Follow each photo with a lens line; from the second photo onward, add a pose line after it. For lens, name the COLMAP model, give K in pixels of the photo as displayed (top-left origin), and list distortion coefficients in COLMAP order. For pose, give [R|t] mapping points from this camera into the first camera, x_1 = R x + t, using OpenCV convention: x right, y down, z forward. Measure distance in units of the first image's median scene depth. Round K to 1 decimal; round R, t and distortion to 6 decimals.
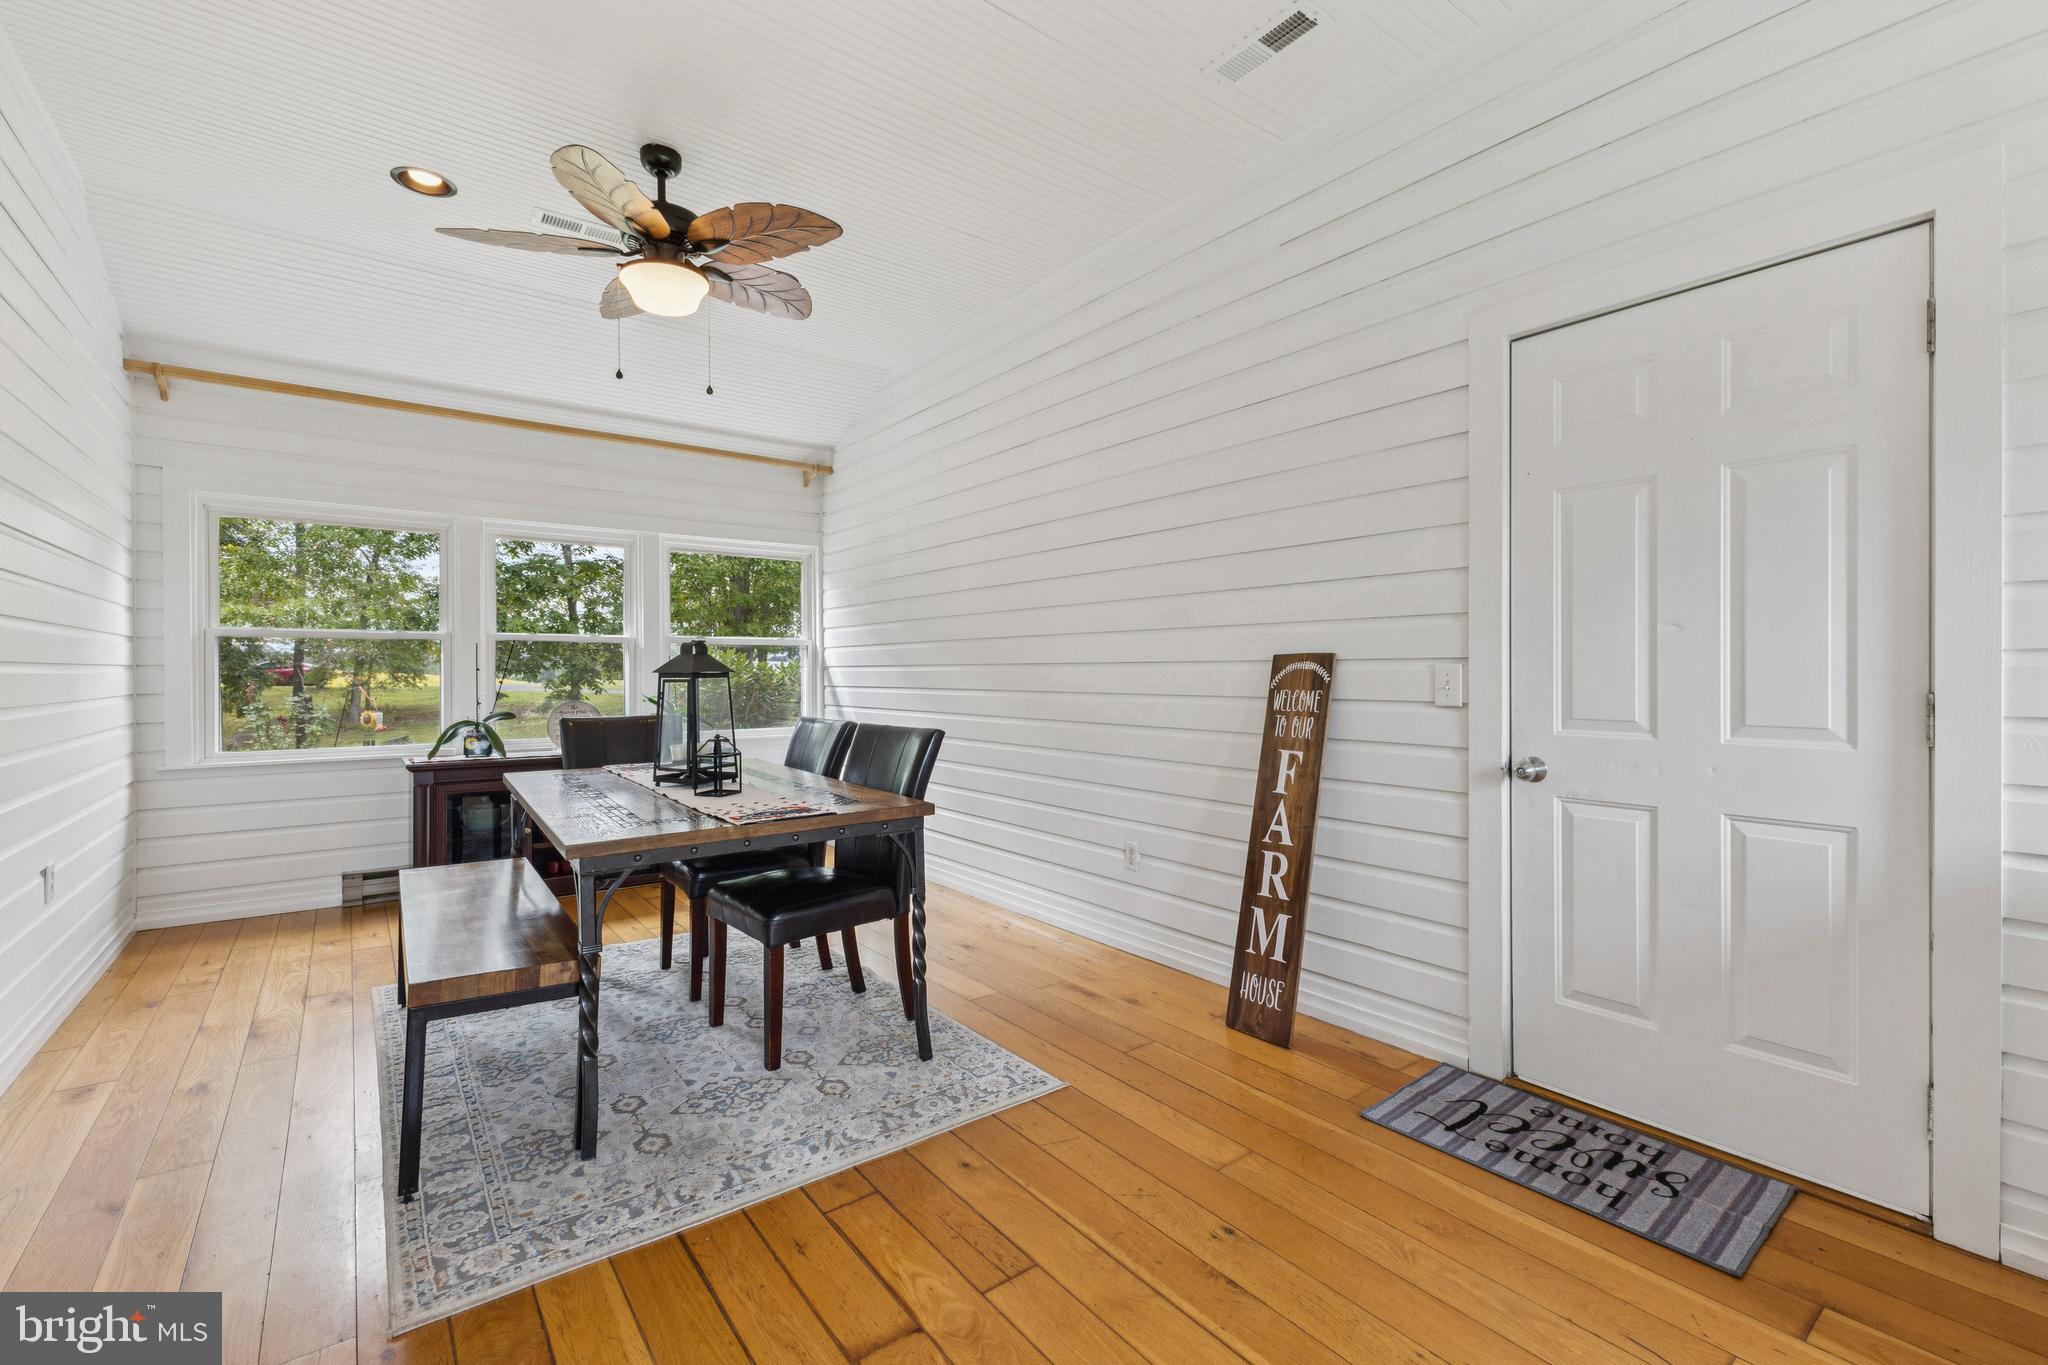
lens RADIAL K [[890.7, 0, 1024.0], [0, 890.7, 672.8], [0, 0, 1]] dist [0.010828, -0.000235]
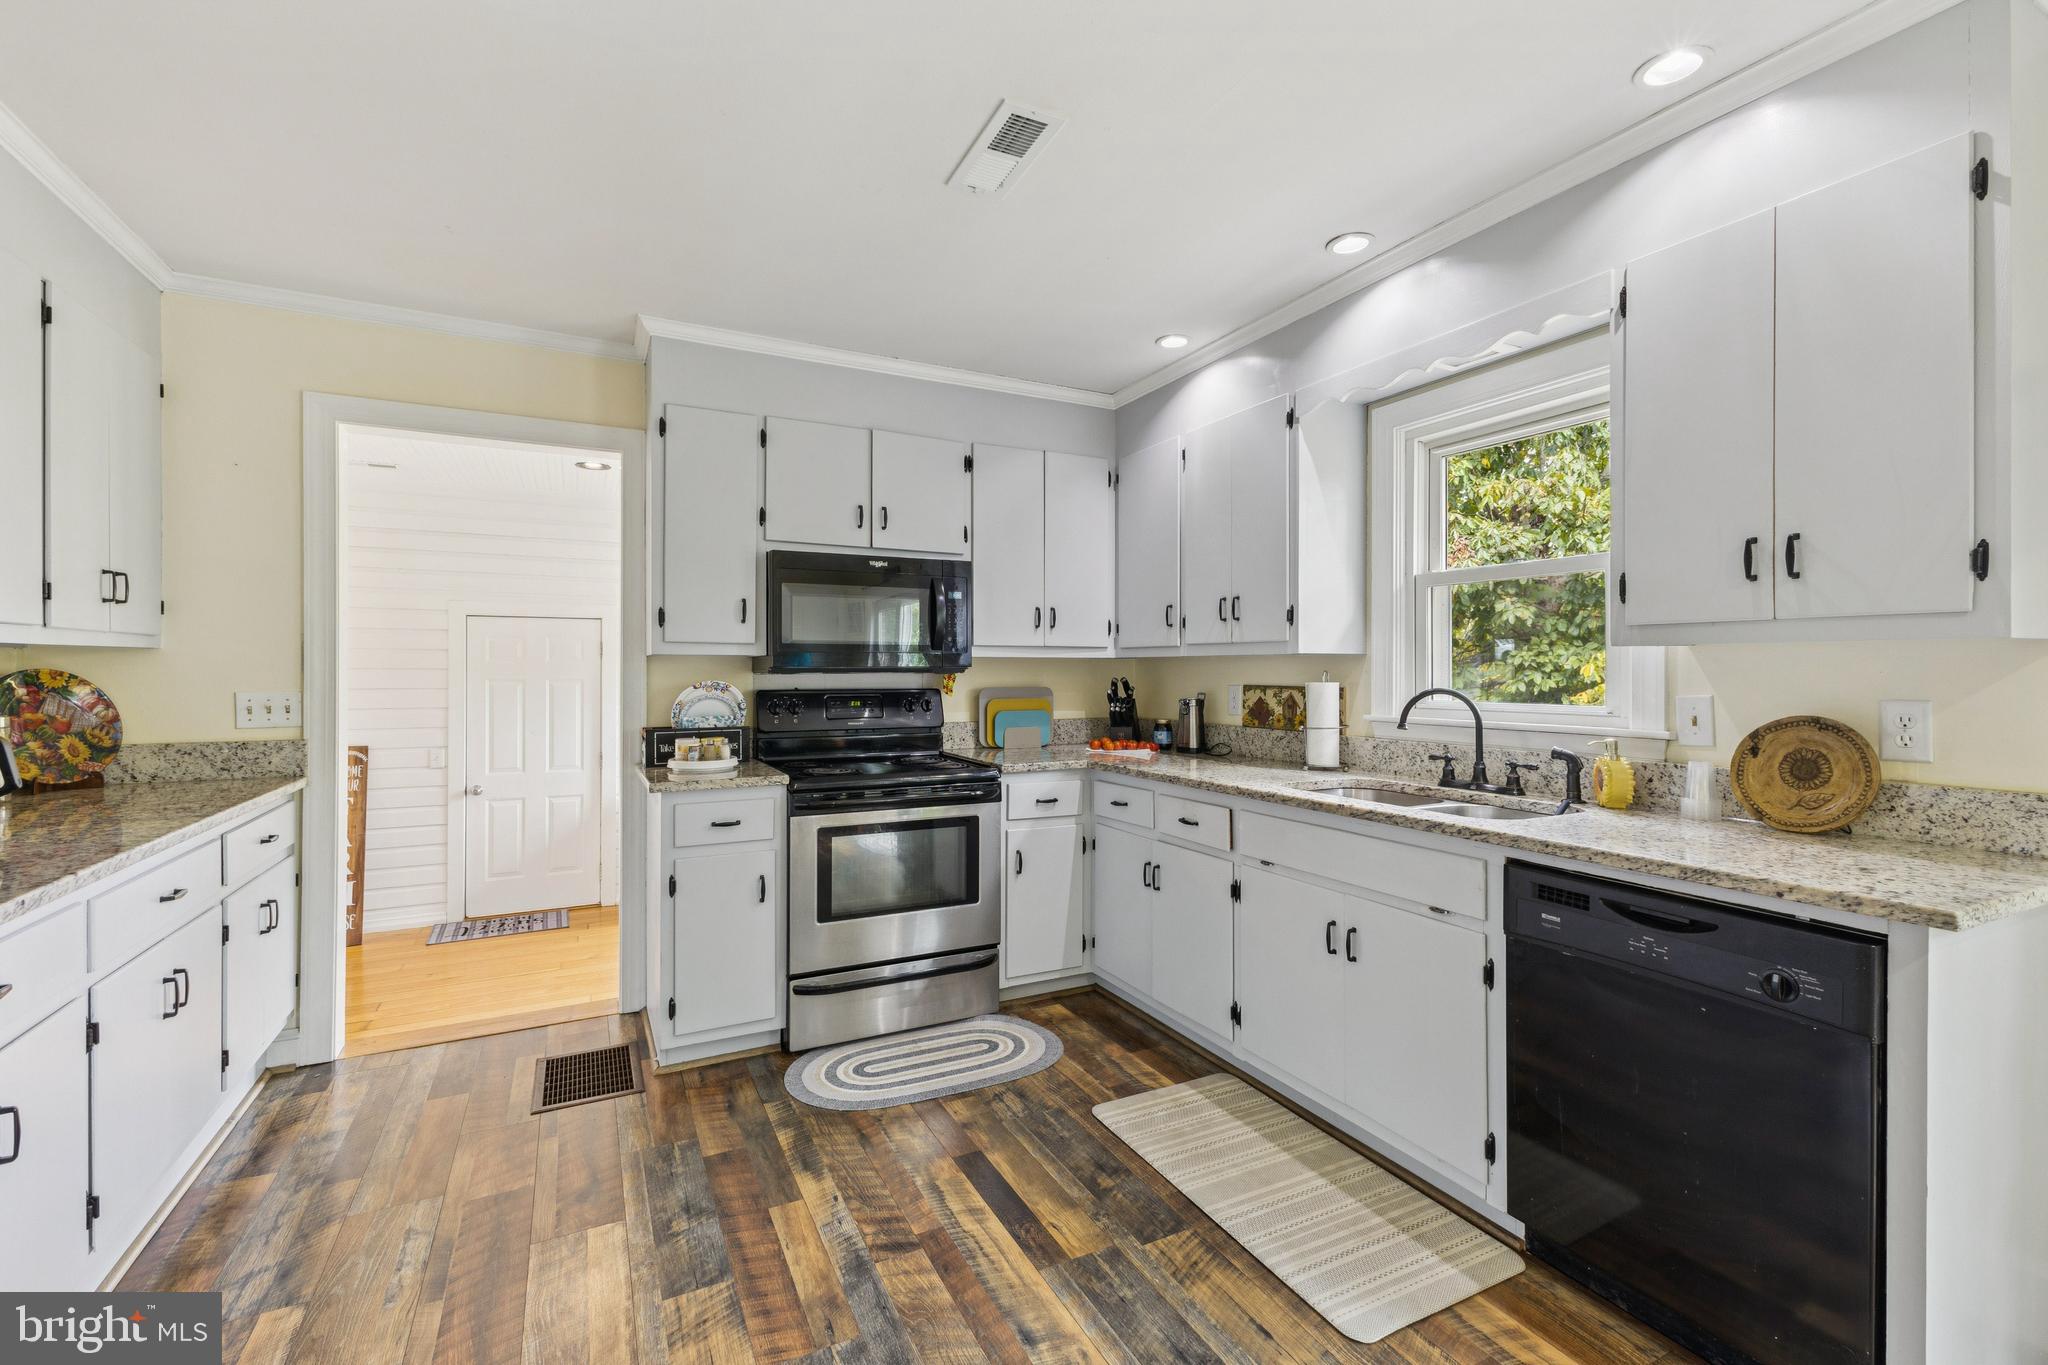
lens RADIAL K [[890.7, 0, 1024.0], [0, 890.7, 672.8], [0, 0, 1]] dist [0.010828, -0.000235]
pose [[0.183045, 0.001500, 0.983103, -1.389078], [0.002748, 0.999994, -0.002037, -0.182019], [-0.983101, 0.003074, 0.183040, -0.828665]]
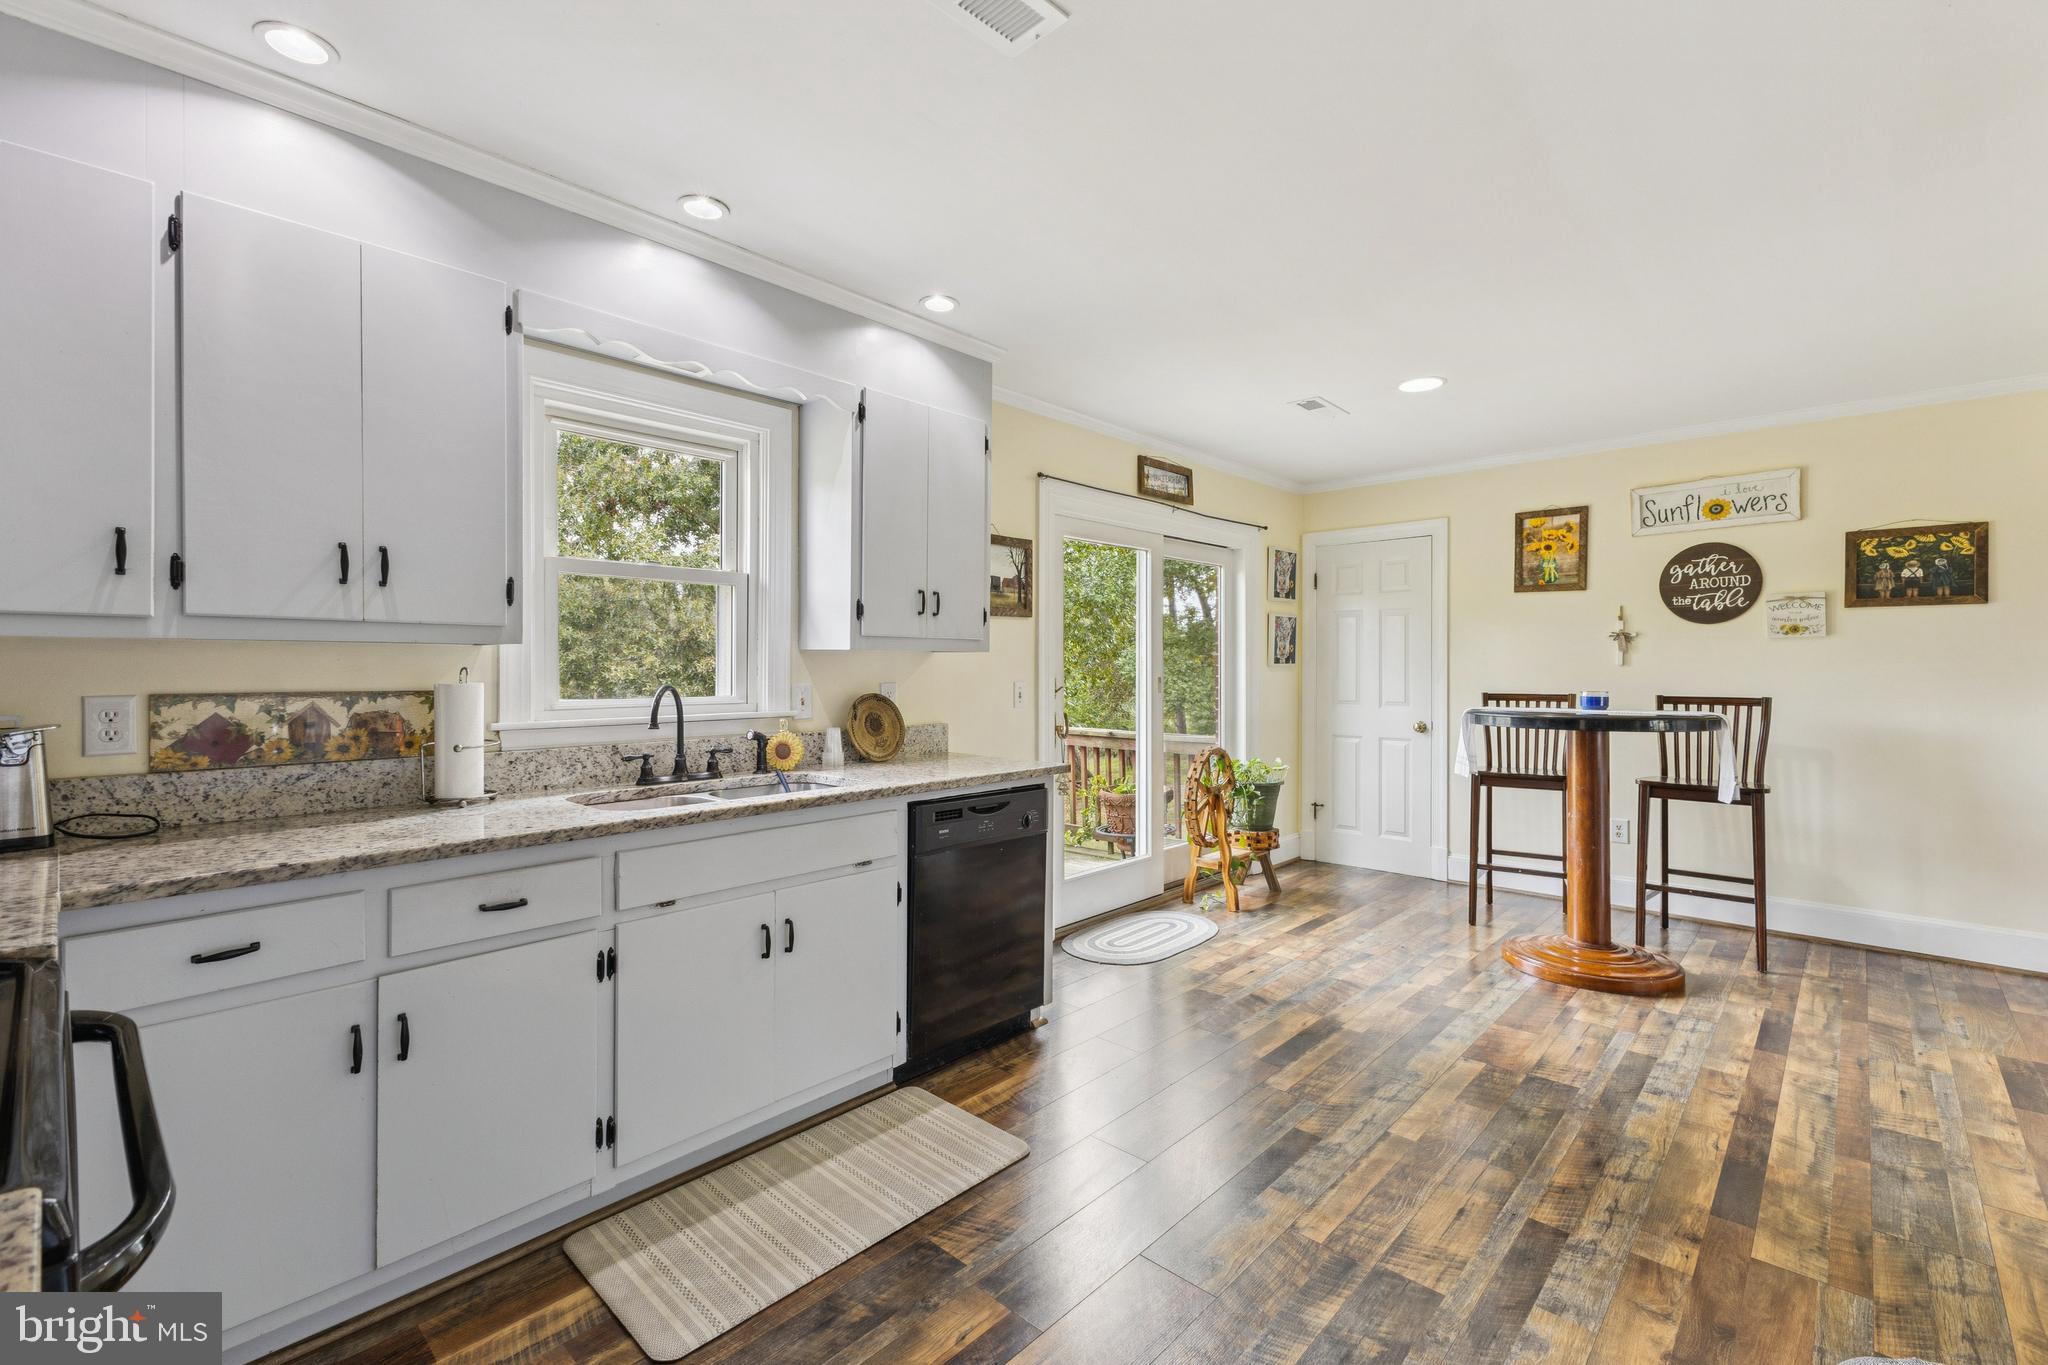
lens RADIAL K [[890.7, 0, 1024.0], [0, 890.7, 672.8], [0, 0, 1]] dist [0.010828, -0.000235]
pose [[-0.985899, 0.005468, -0.167251, -0.598427], [0.003514, 0.999922, 0.011978, -0.188502], [0.167304, 0.011221, -0.985842, -0.109826]]
